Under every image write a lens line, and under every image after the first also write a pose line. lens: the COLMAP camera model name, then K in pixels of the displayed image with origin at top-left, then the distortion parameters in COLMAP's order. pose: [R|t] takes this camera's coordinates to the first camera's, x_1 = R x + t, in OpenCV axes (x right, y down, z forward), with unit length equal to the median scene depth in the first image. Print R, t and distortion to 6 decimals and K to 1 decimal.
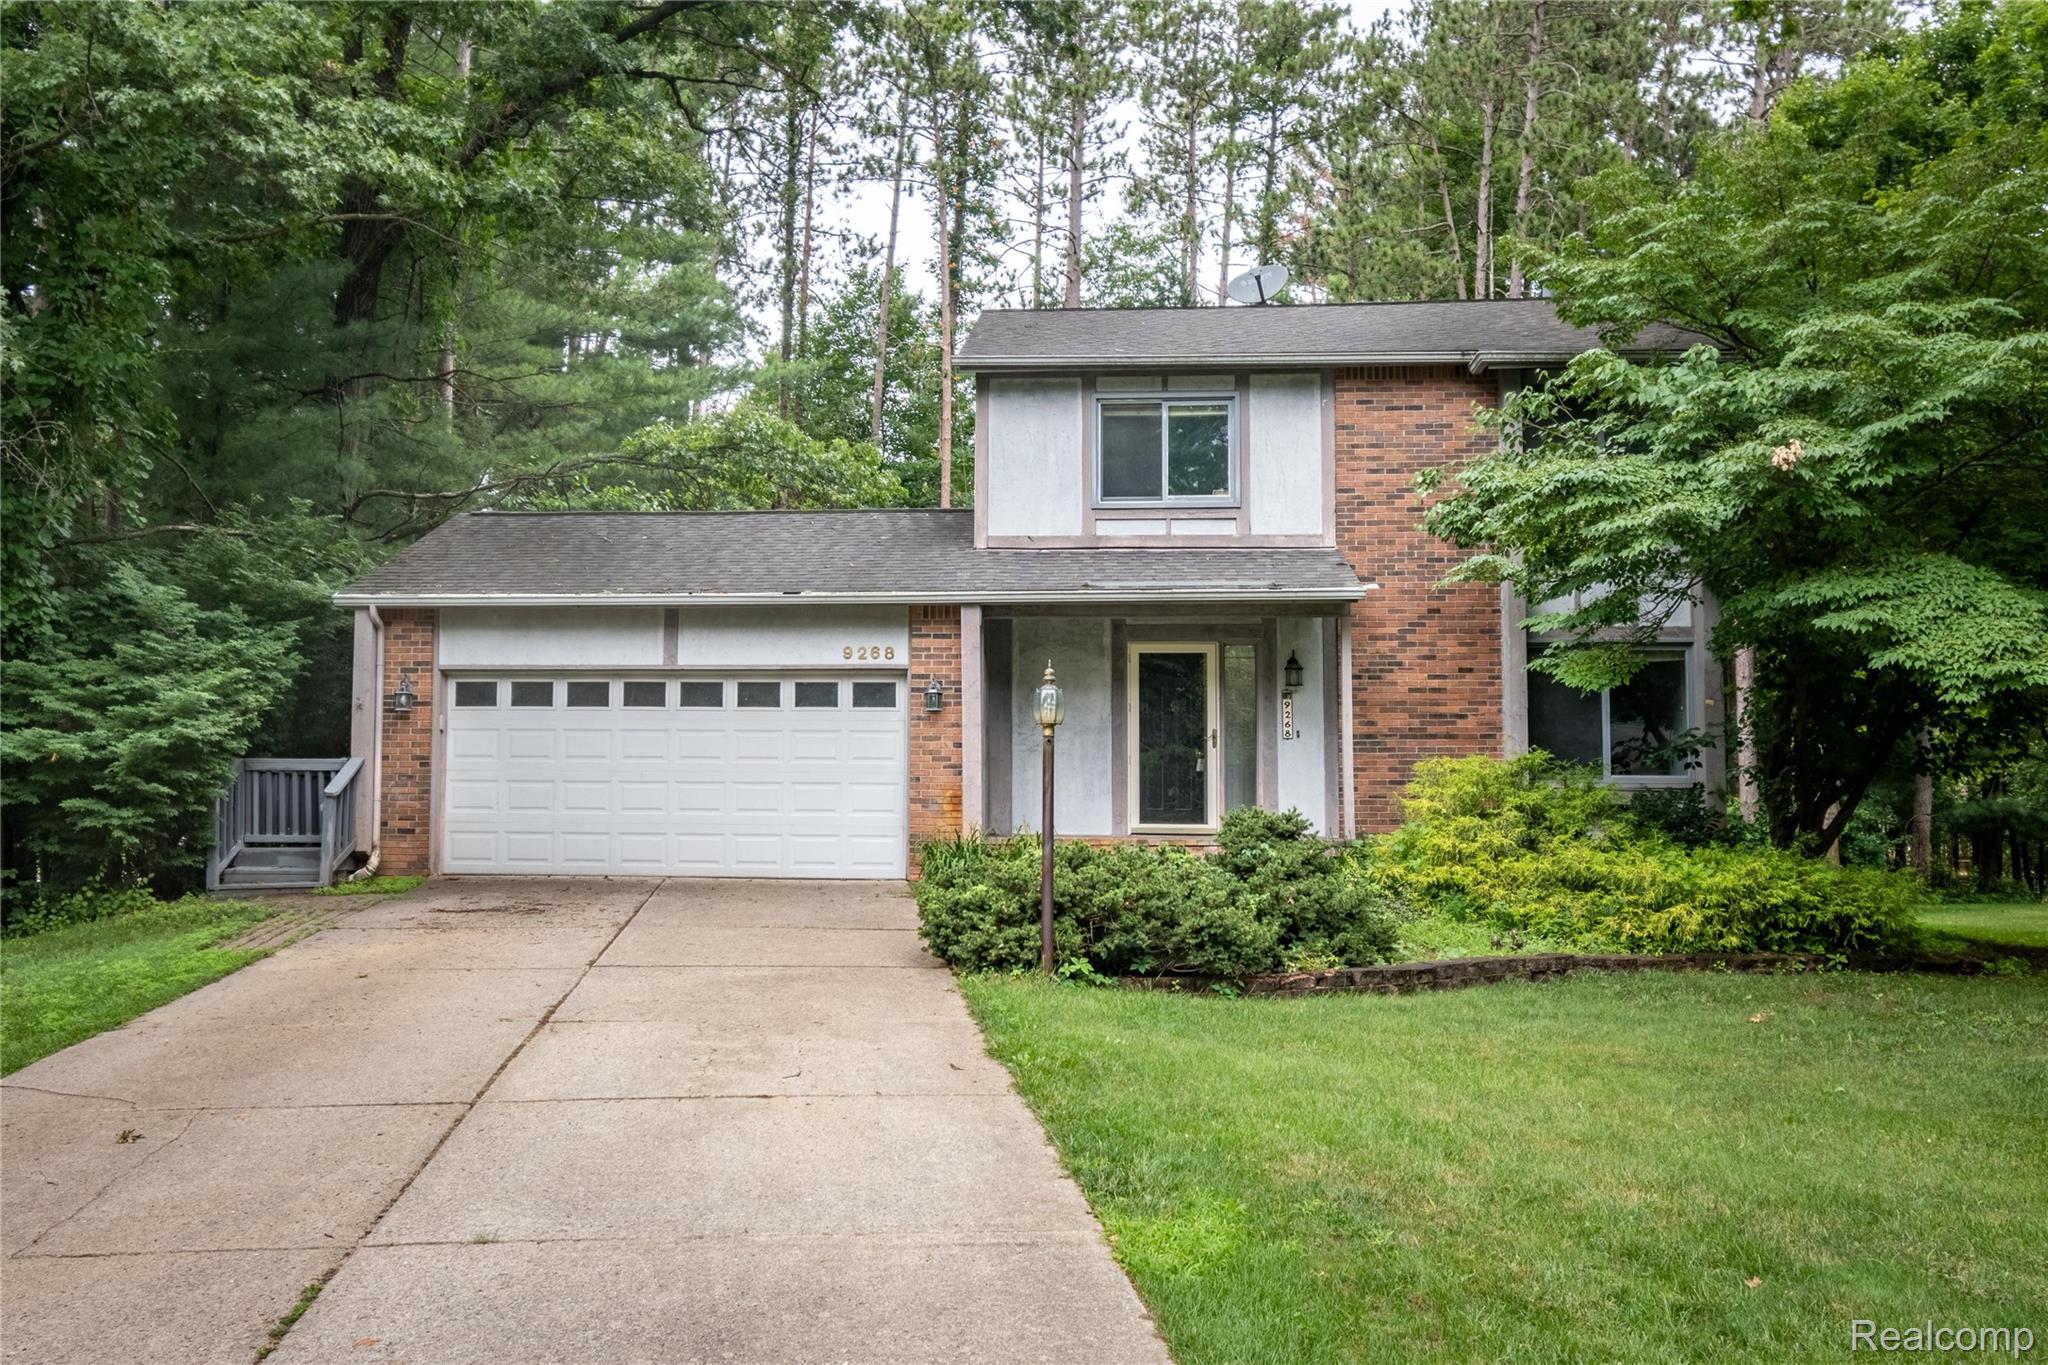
lens RADIAL K [[1673.5, 0, 1024.0], [0, 1673.5, 682.5], [0, 0, 1]] dist [0.003027, 0.002218]
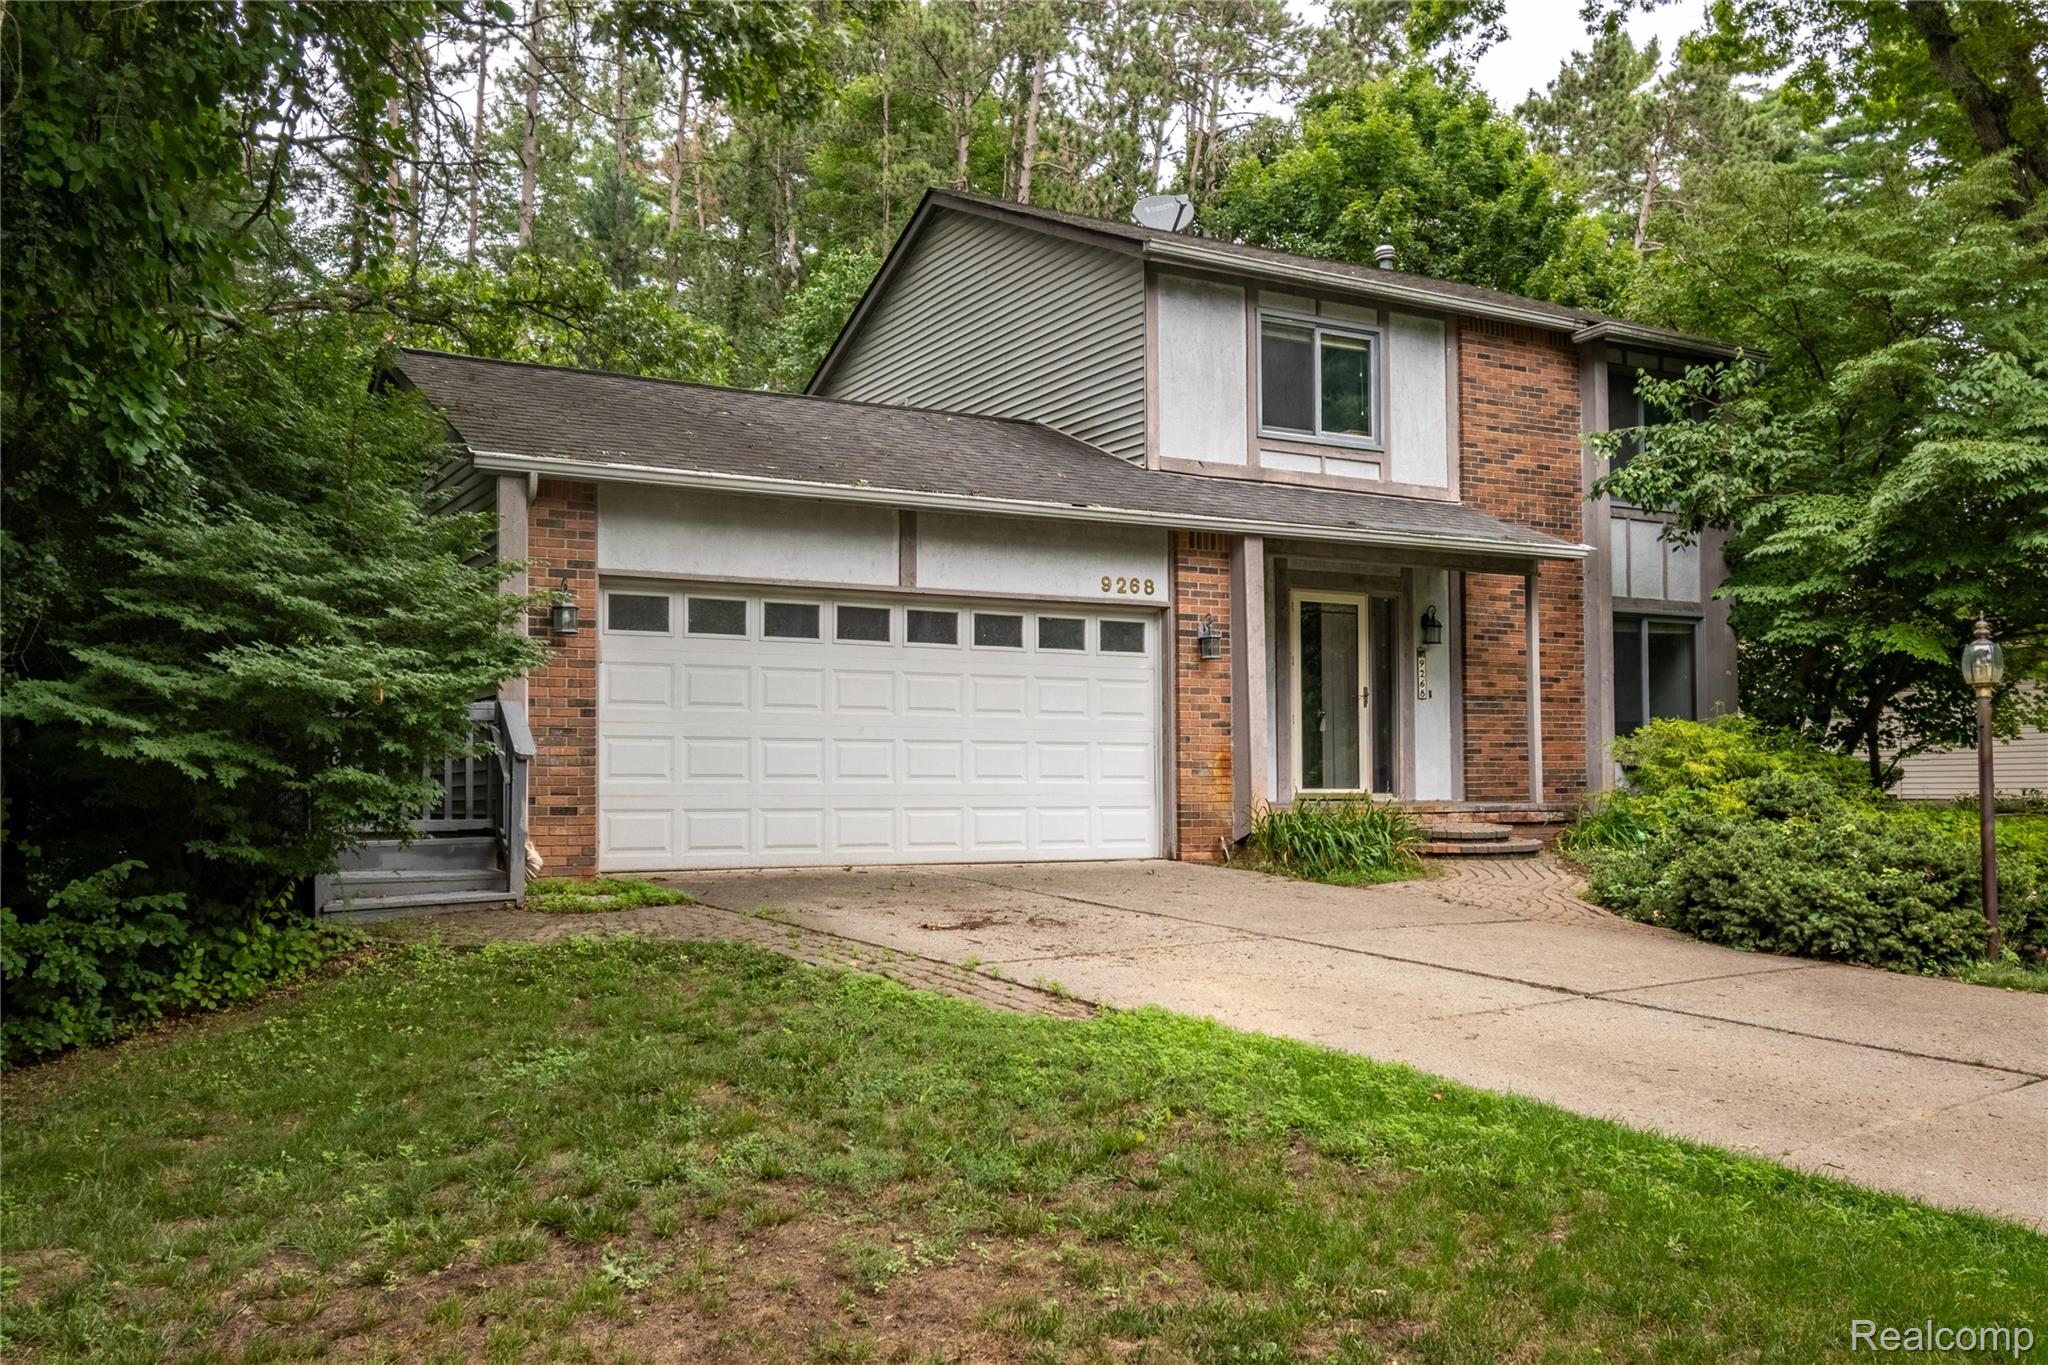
lens RADIAL K [[1673.5, 0, 1024.0], [0, 1673.5, 682.5], [0, 0, 1]] dist [0.003027, 0.002218]
pose [[0.843250, 0.024337, 0.536971, -0.554356], [-0.038292, 0.999156, 0.014849, 0.018964], [-0.536156, -0.033083, 0.843470, 0.318113]]
